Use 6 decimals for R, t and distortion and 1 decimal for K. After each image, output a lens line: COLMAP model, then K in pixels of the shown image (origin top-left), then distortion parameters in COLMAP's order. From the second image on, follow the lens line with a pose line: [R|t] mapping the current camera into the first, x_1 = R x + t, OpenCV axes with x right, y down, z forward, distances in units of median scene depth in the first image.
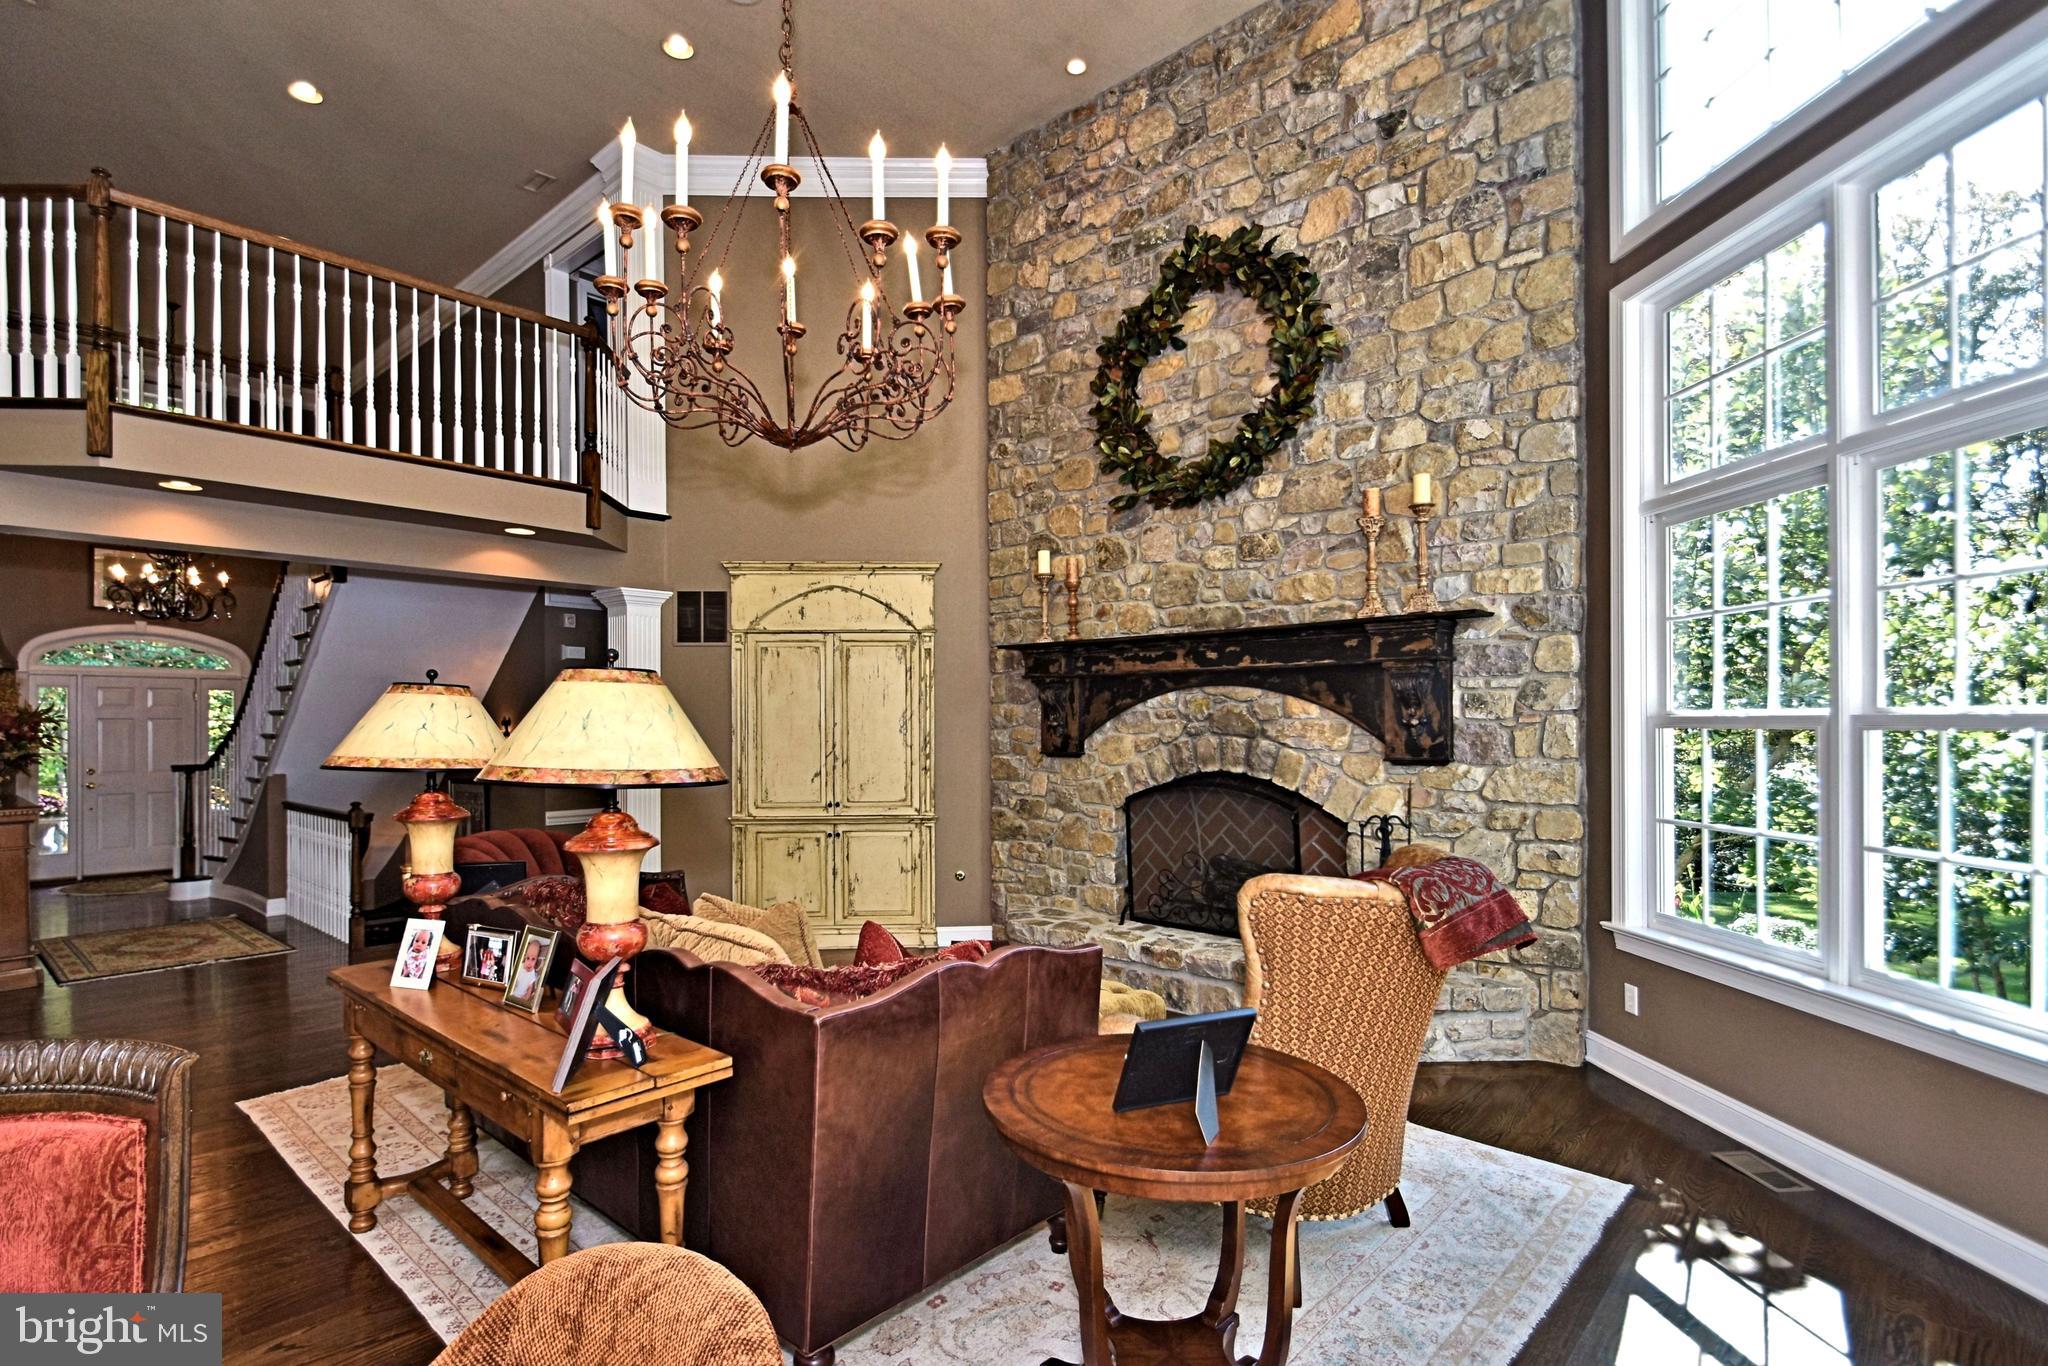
lens RADIAL K [[1008.0, 0, 990.5], [0, 1008.0, 725.4], [0, 0, 1]] dist [0.012662, -0.000348]
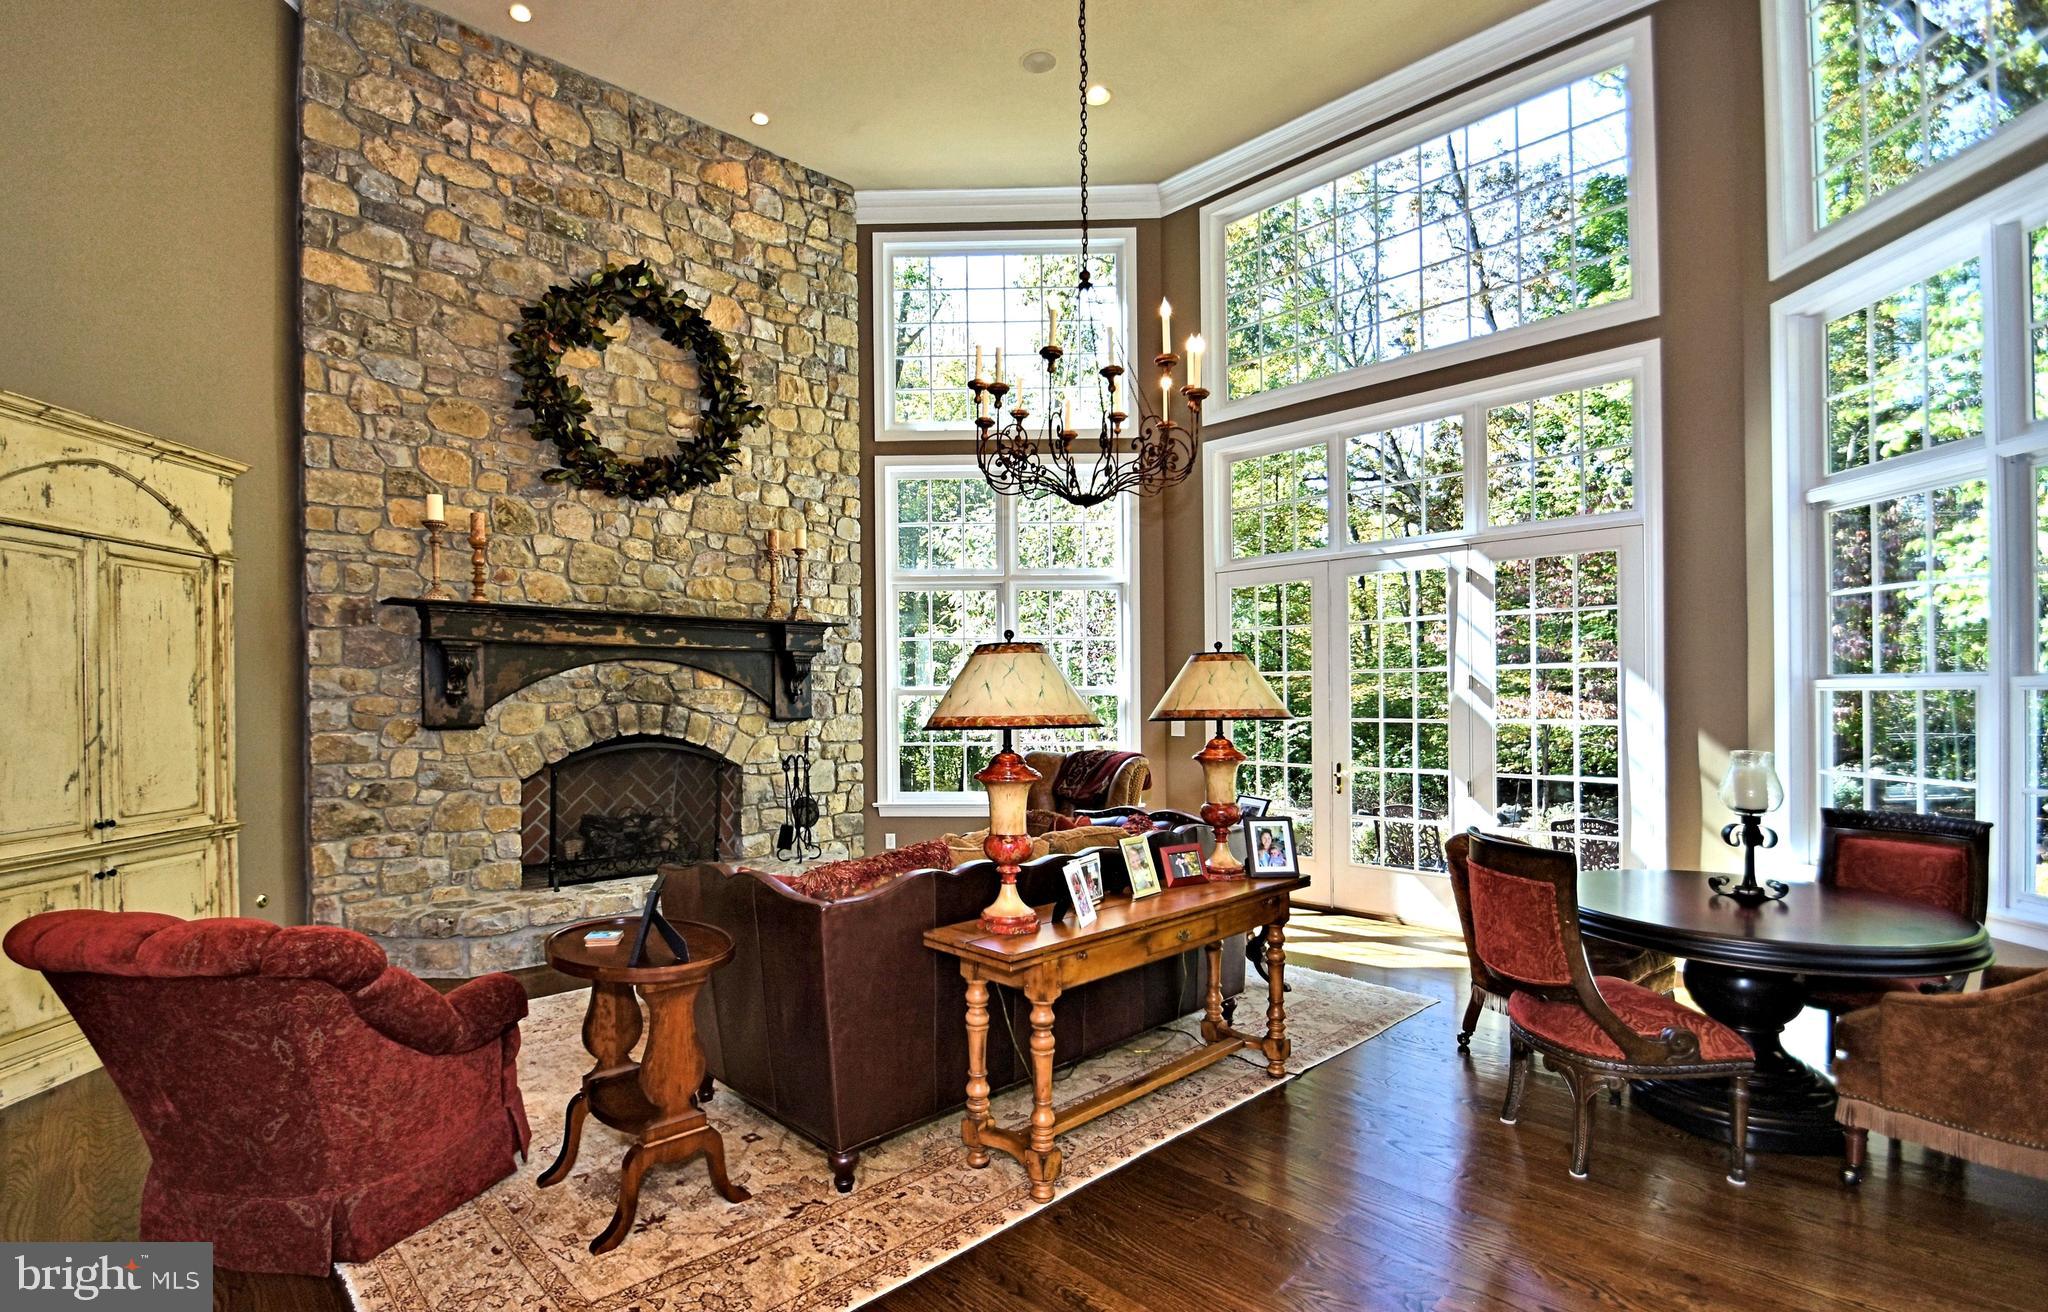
lens RADIAL K [[984.9, 0, 1014.7], [0, 984.9, 705.4], [0, 0, 1]] dist [0.001542, -0.006973]
pose [[0.033670, -0.003056, 0.999428, -0.852573], [0.008273, 0.999962, 0.002778, 0.012133], [-0.999399, 0.008175, 0.033694, 0.512841]]
